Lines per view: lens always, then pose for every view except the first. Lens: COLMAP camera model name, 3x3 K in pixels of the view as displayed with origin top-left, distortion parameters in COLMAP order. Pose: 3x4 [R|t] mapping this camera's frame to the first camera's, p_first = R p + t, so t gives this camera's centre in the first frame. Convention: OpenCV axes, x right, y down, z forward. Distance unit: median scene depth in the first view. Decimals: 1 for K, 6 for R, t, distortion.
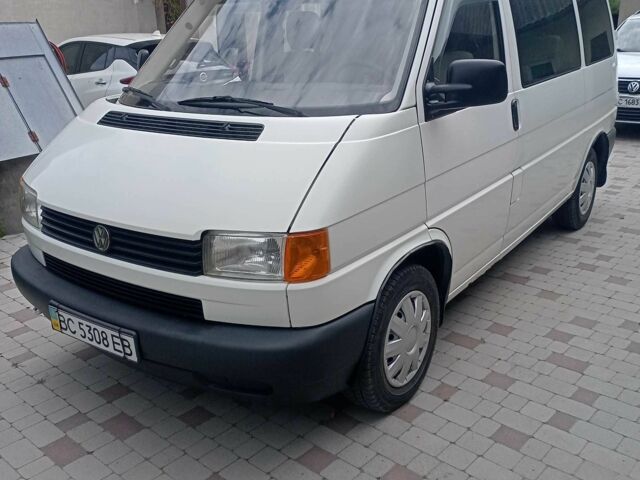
lens RADIAL K [[633.5, 0, 318.3], [0, 633.5, 242.0], [0, 0, 1]] dist [0.044426, 0.000000]
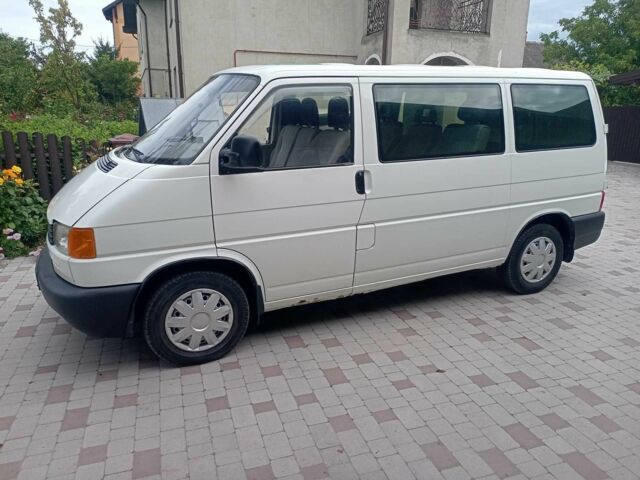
lens RADIAL K [[466.8, 0, 319.1], [0, 466.8, 237.0], [0, 0, 1]] dist [0.026607, -0.009871]
pose [[0.873144, 0.164034, -0.459033, 0.819258], [-0.190219, 0.981680, -0.011022, -0.074447], [0.448816, 0.096940, 0.888351, 0.142048]]
